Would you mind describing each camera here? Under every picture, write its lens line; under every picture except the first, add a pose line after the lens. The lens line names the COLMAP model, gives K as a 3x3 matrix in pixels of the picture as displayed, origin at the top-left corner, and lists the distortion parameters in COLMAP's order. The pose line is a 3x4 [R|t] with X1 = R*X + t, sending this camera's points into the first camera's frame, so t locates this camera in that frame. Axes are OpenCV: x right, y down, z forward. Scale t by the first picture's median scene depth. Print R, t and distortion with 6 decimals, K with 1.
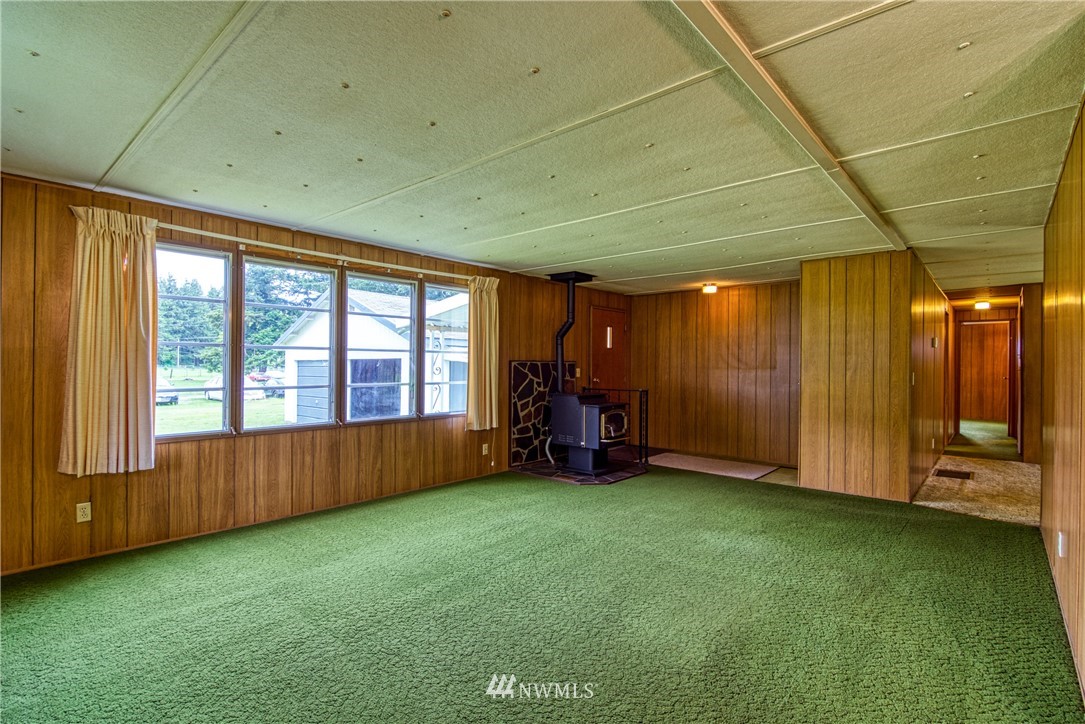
lens RADIAL K [[522.3, 0, 542.5], [0, 522.3, 362.0], [0, 0, 1]] dist [0.021459, 0.000182]
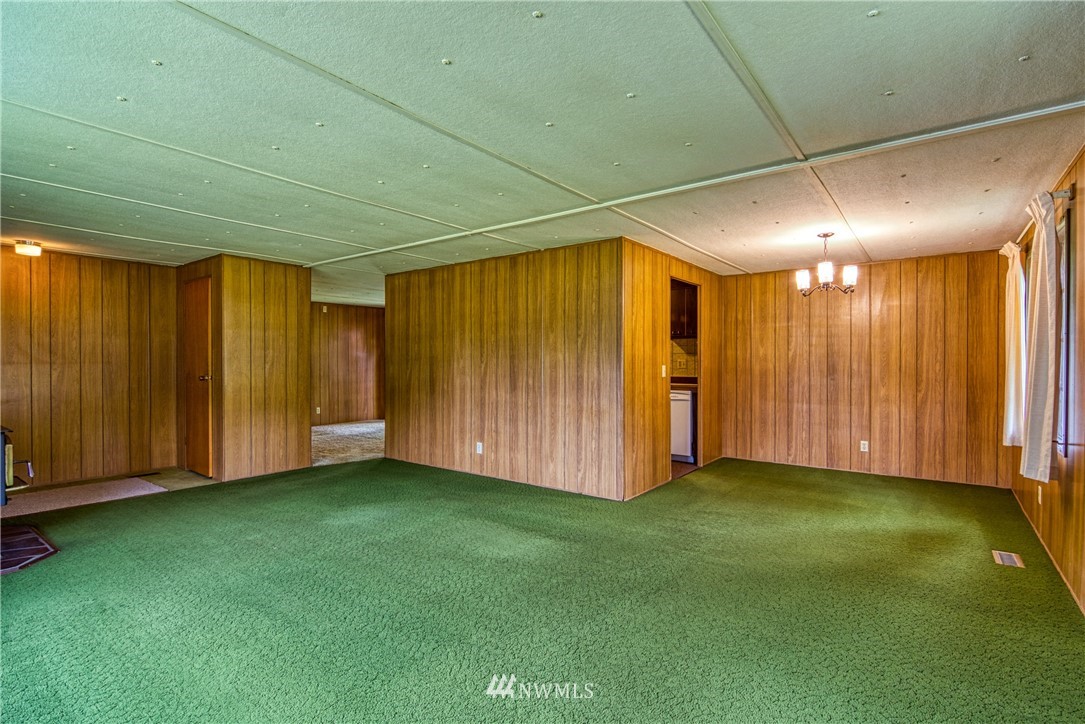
lens RADIAL K [[523.1, 0, 537.3], [0, 523.1, 365.7], [0, 0, 1]] dist [0.012633, -0.013266]
pose [[-0.071241, -0.016268, 0.997326, -0.563554], [-0.007414, 0.999848, 0.015779, -0.001728], [-0.997432, -0.006270, -0.071351, 0.503716]]
